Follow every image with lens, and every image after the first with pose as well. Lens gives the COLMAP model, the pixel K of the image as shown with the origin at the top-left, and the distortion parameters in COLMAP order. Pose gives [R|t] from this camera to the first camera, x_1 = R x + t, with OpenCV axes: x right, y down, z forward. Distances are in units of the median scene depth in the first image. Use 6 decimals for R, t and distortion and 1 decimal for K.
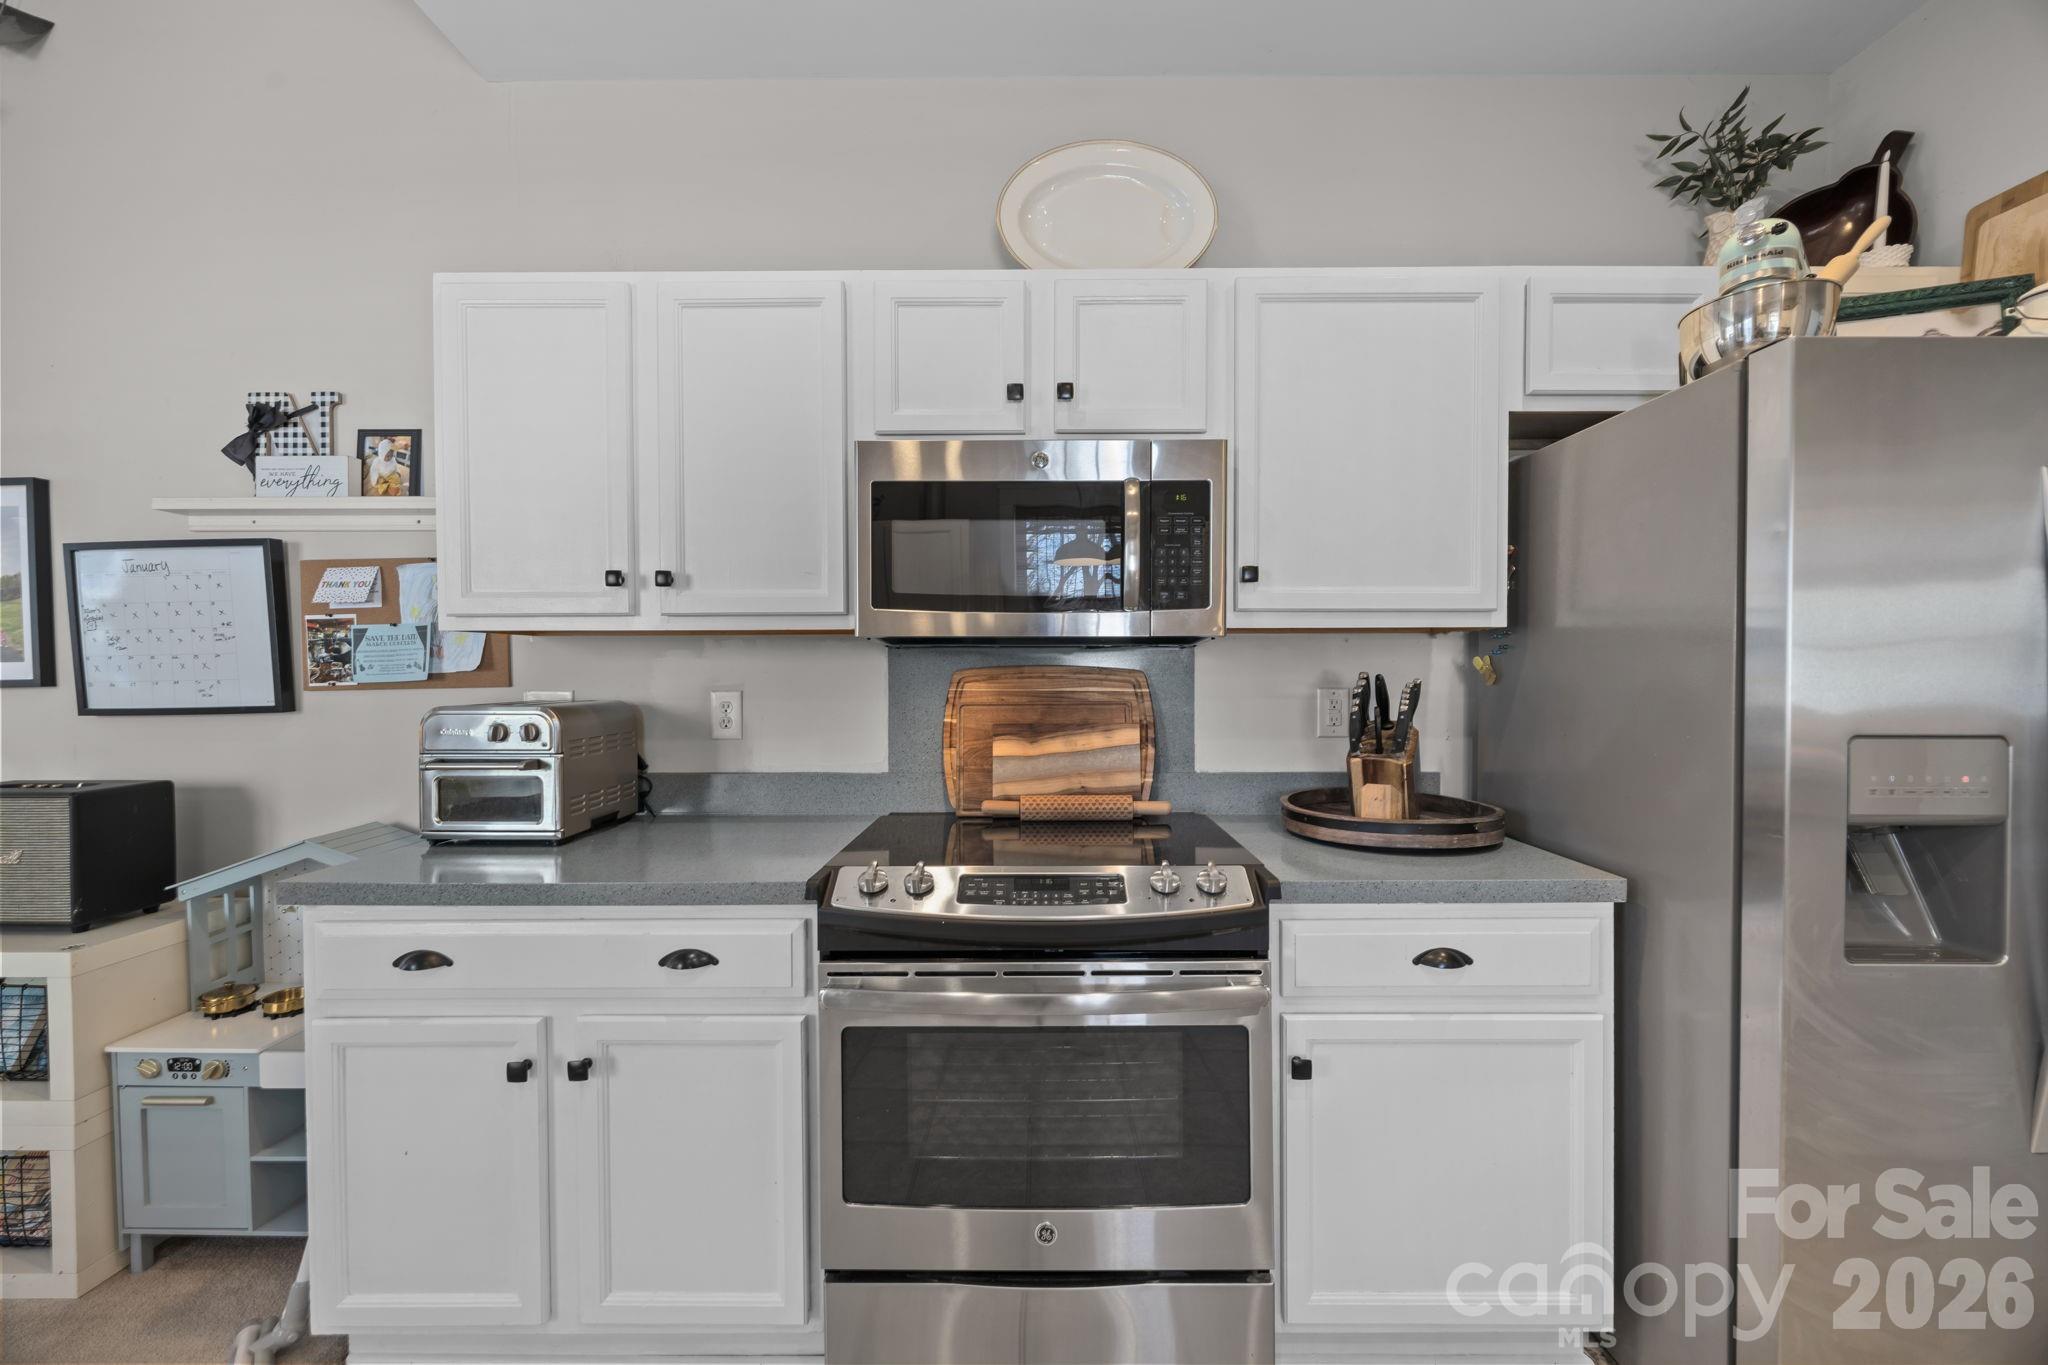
lens RADIAL K [[783.8, 0, 1021.0], [0, 783.8, 679.8], [0, 0, 1]] dist [-0.003937, -0.000104]
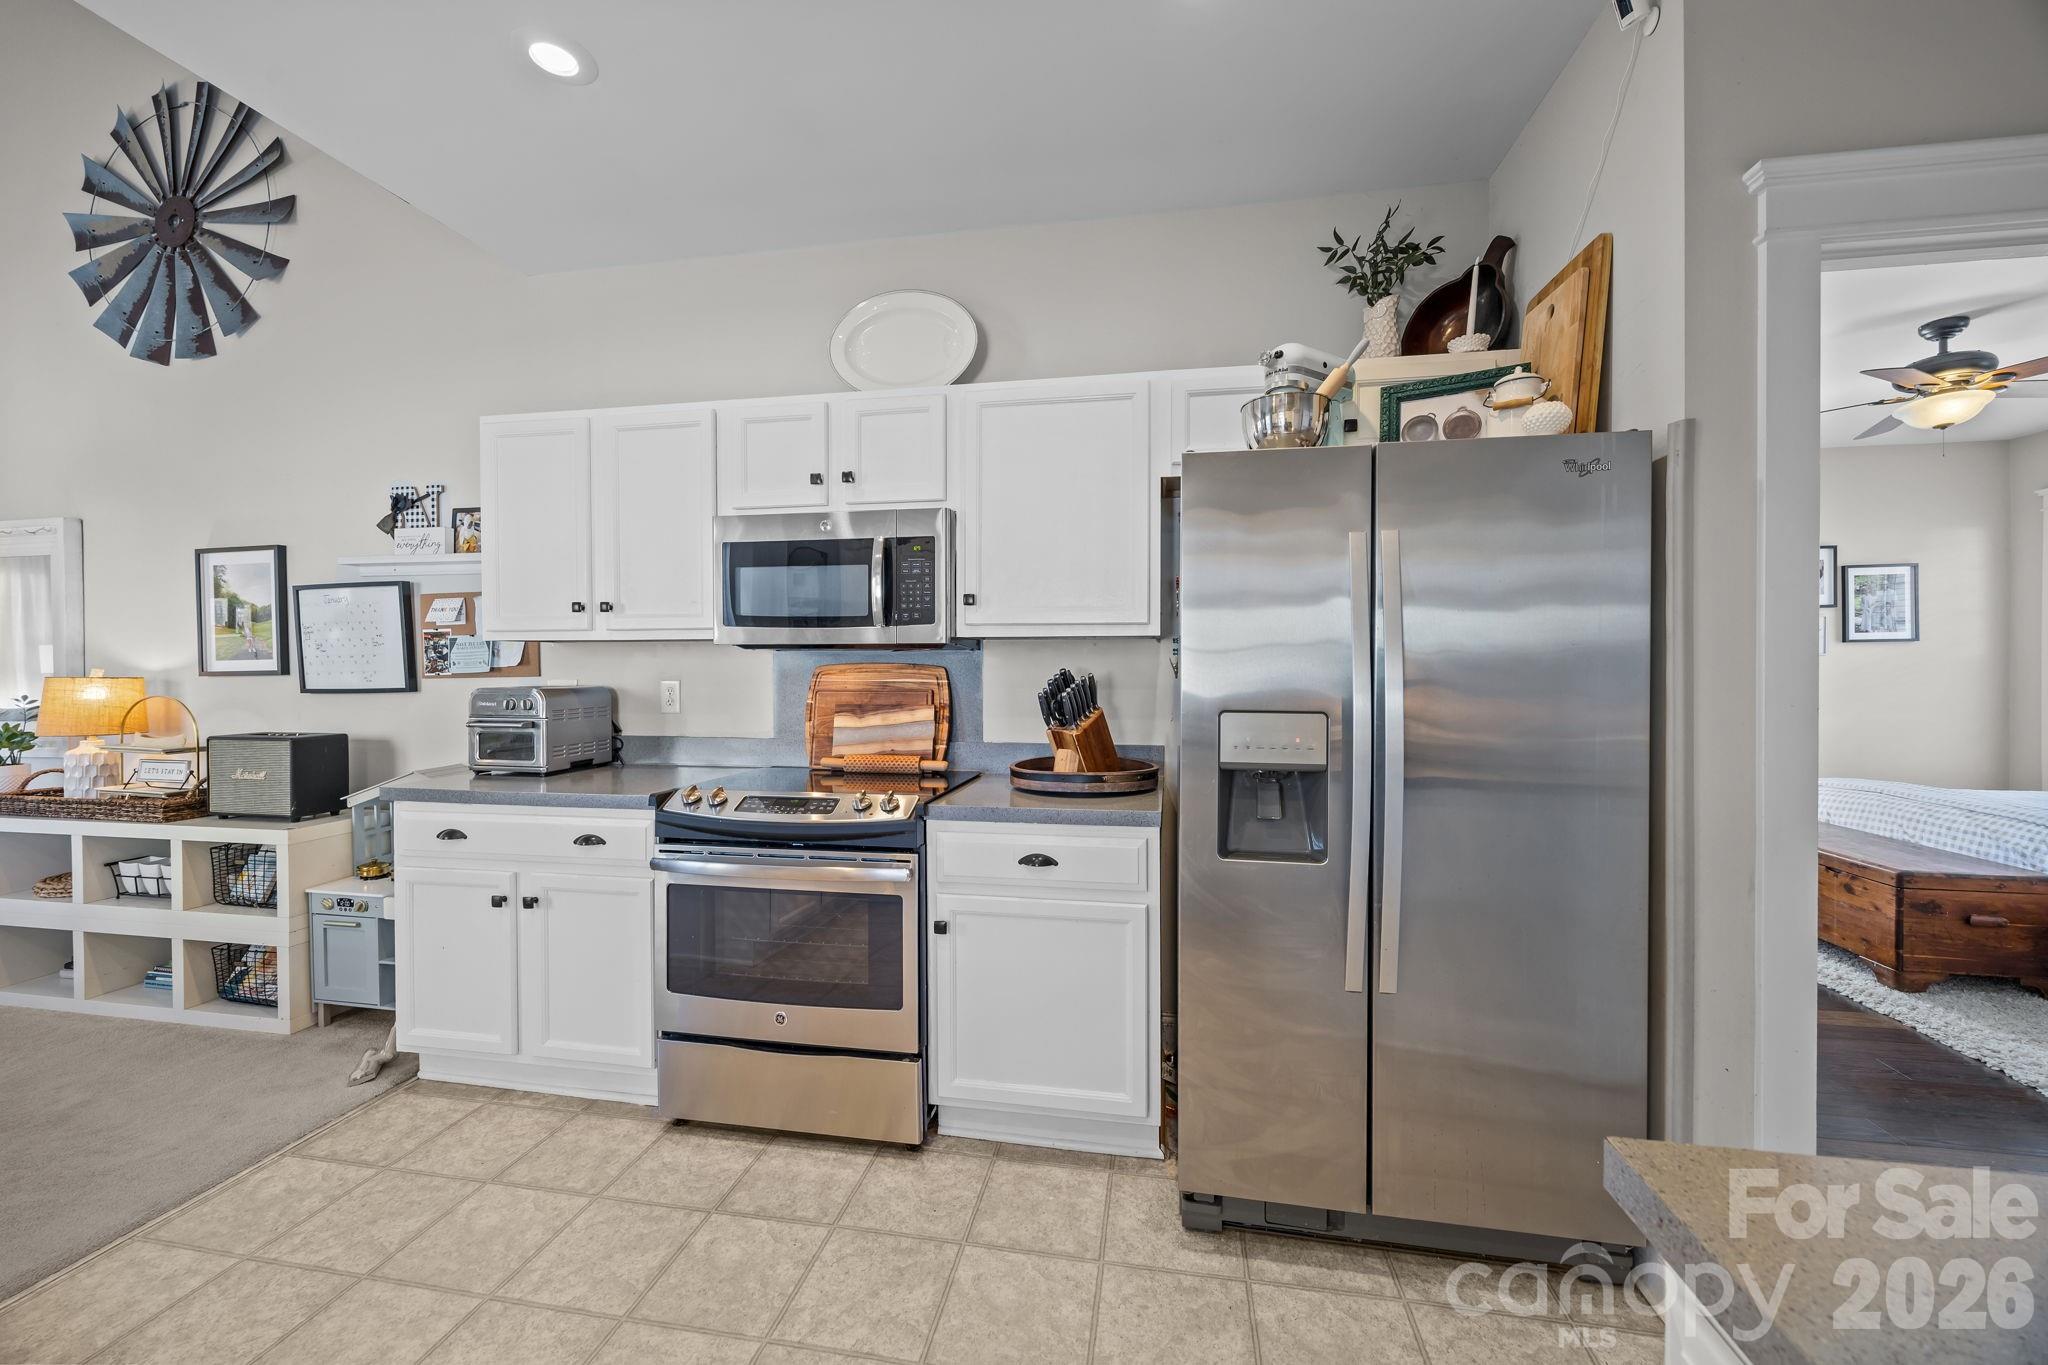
lens RADIAL K [[783.8, 0, 1013.7], [0, 783.8, 678.4], [0, 0, 1]] dist [-0.003937, -0.000104]
pose [[0.984646, 0.005755, -0.174468, 0.604303], [-0.005678, 0.999983, 0.000942, 0.007090], [0.174470, 0.000063, 0.984662, -0.383276]]
